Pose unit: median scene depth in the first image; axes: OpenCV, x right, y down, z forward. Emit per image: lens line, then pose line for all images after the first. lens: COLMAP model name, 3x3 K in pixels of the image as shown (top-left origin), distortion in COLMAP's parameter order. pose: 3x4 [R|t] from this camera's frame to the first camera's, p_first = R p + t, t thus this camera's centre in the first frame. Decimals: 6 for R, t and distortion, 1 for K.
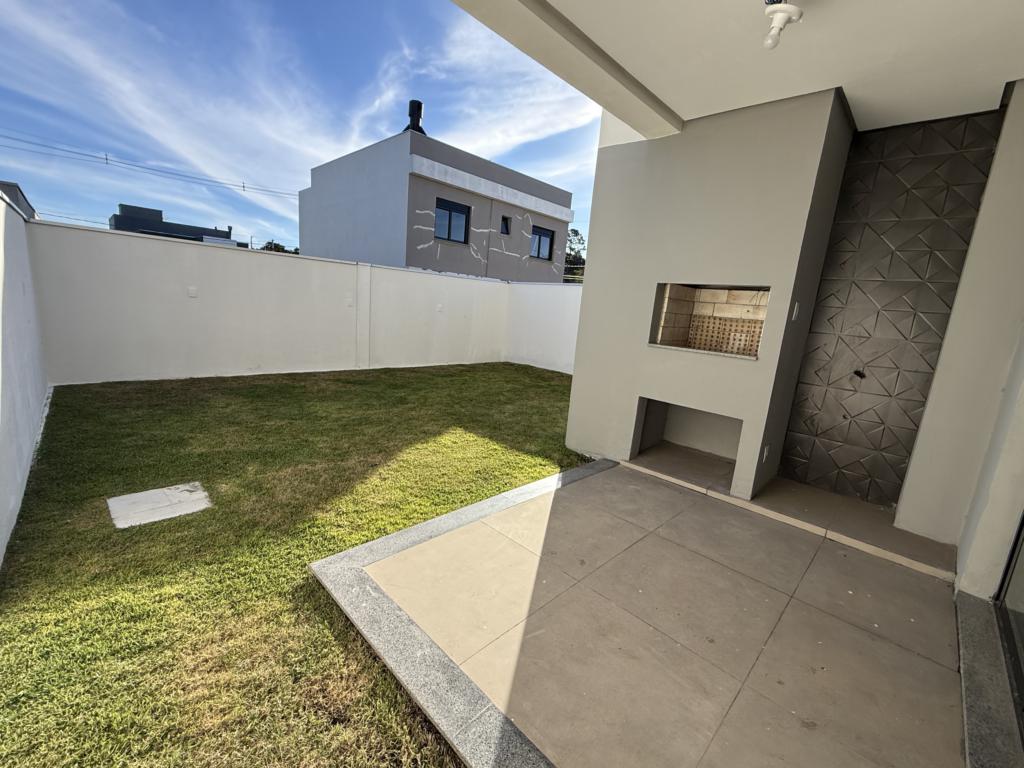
lens RADIAL K [[435.1, 0, 517.5], [0, 435.1, 393.3], [0, 0, 1]] dist [-0.001996, -0.000796]
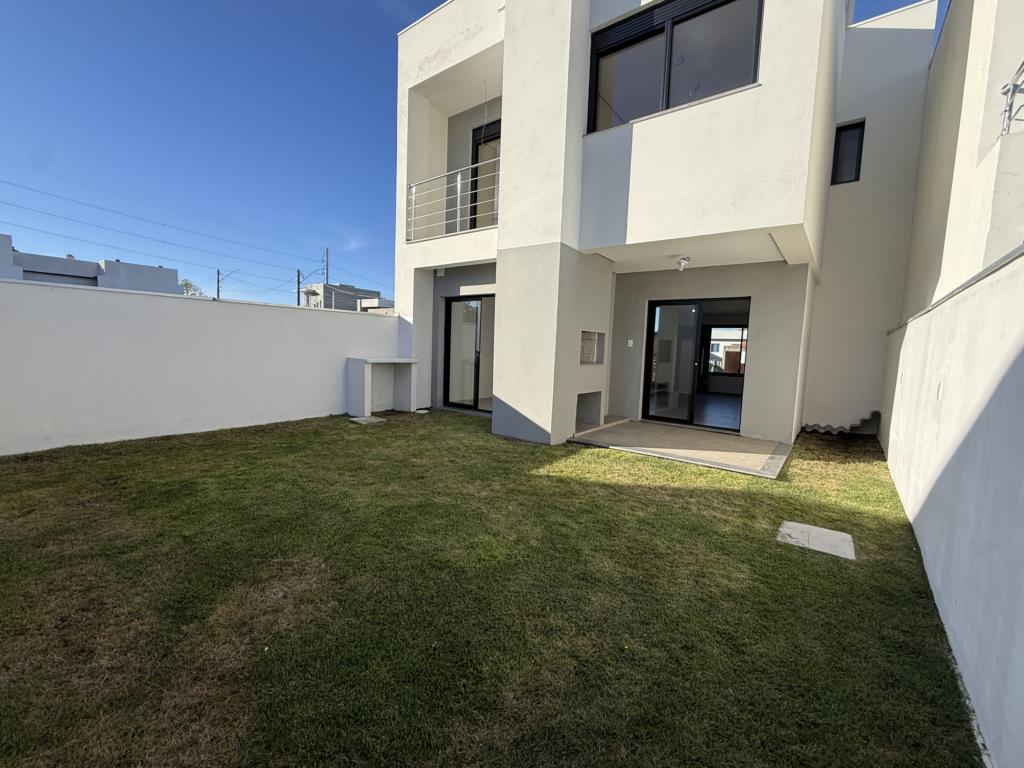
lens RADIAL K [[427.0, 0, 512.7], [0, 427.0, 386.1], [0, 0, 1]] dist [-0.000587, -0.000288]
pose [[-0.117158, -0.178590, 0.976924, -1.554976], [0.154954, 0.968363, 0.195608, -0.458730], [-0.980950, 0.174296, -0.085778, 1.592850]]
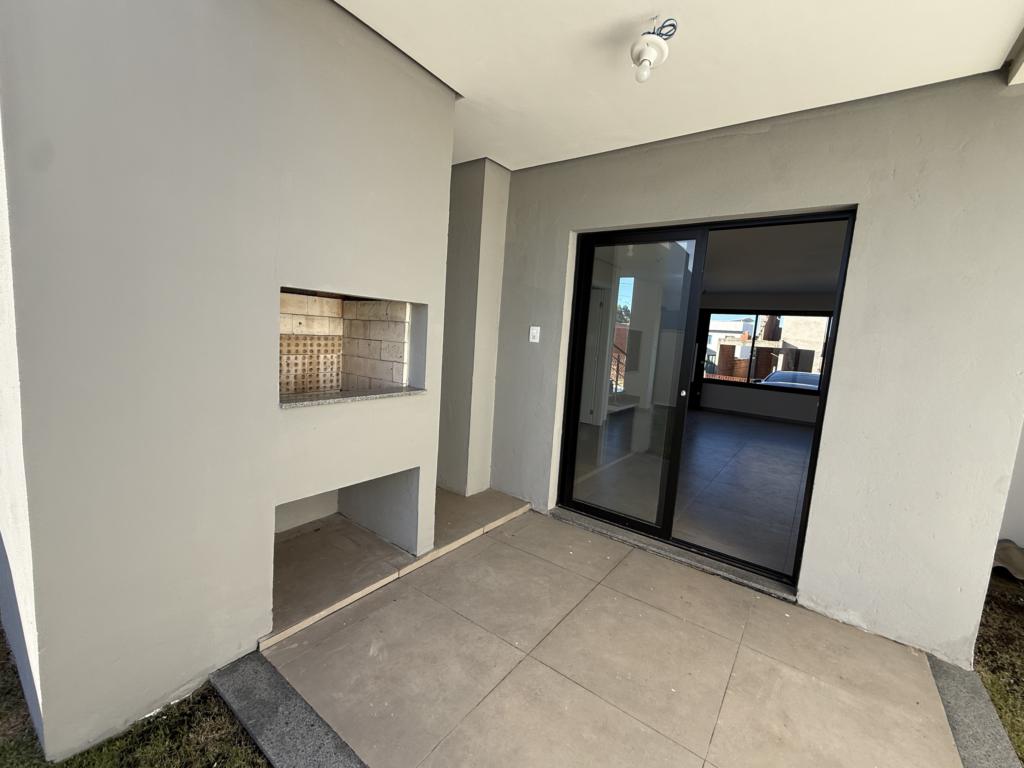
lens RADIAL K [[427.0, 0, 512.7], [0, 427.0, 386.1], [0, 0, 1]] dist [-0.000587, -0.000288]
pose [[-0.133547, -0.217033, 0.966986, -0.240820], [0.122135, 0.964684, 0.233384, -0.242831], [-0.983488, 0.149271, -0.102323, 0.862055]]
